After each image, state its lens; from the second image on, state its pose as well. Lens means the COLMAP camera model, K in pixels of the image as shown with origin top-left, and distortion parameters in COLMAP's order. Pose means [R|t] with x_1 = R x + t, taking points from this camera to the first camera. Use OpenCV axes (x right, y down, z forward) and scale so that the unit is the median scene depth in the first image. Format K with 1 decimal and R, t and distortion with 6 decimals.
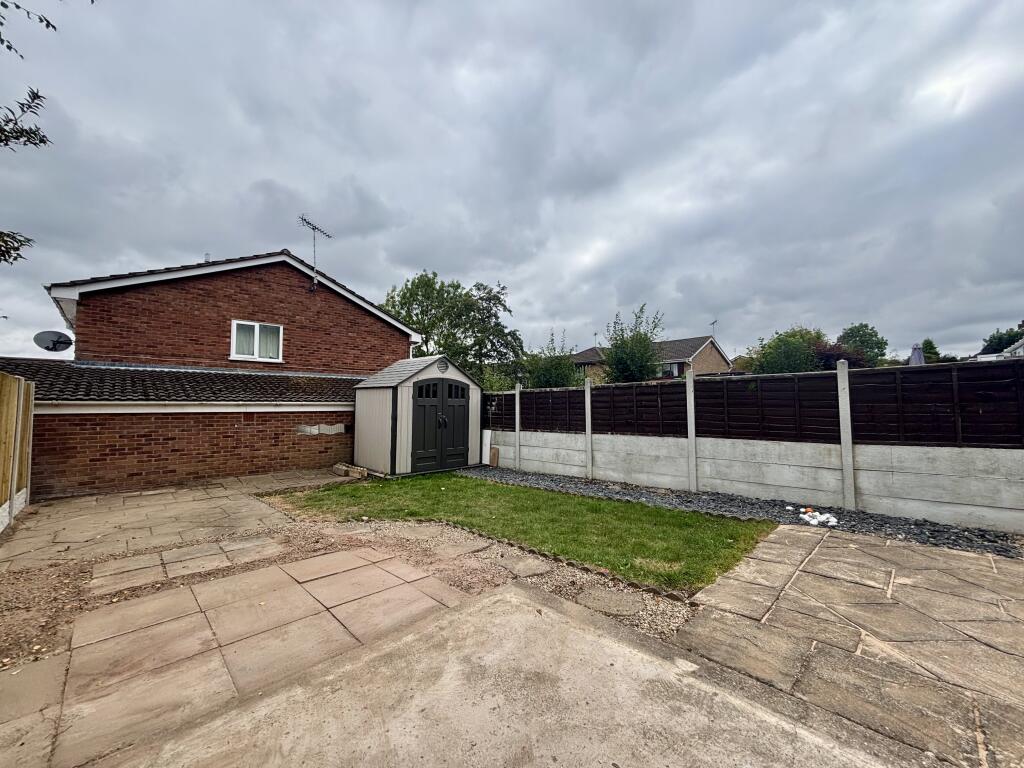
lens RADIAL K [[412.4, 0, 511.8], [0, 412.4, 382.8], [0, 0, 1]] dist [0.001908, 0.000083]
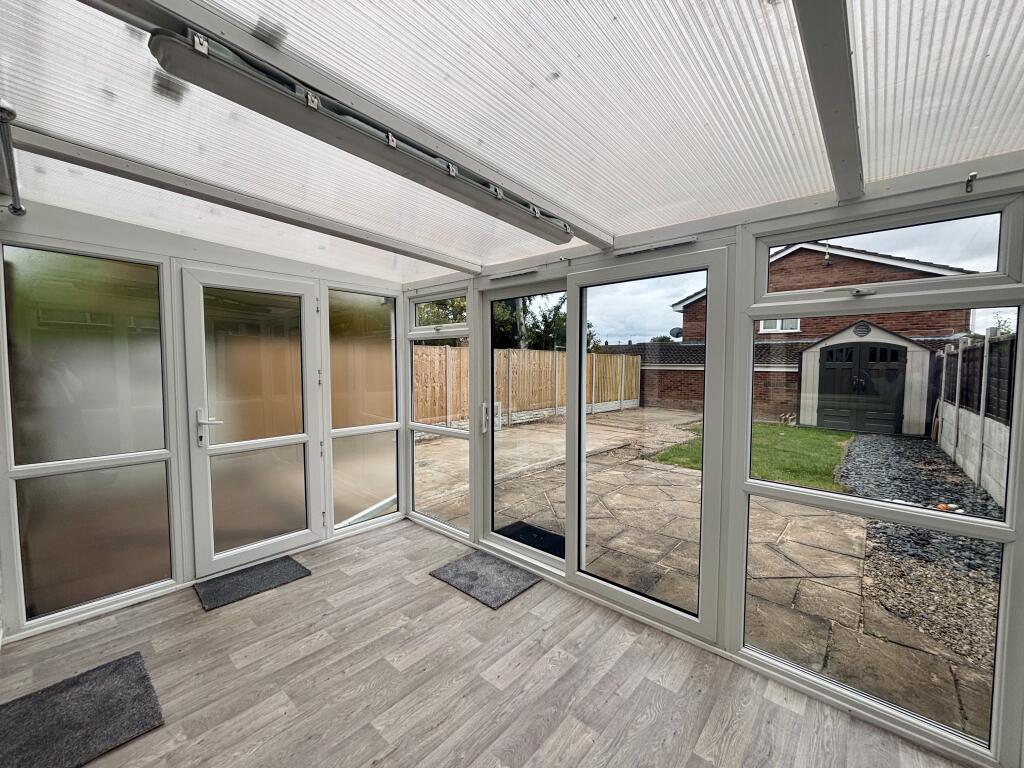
lens RADIAL K [[412.4, 0, 511.8], [0, 412.4, 385.3], [0, 0, 1]] dist [0.001908, 0.000083]
pose [[0.070709, 0.057789, -0.995822, 0.778138], [0.048126, 0.996960, 0.061273, -0.009242], [0.996335, -0.052257, 0.067713, 0.064293]]
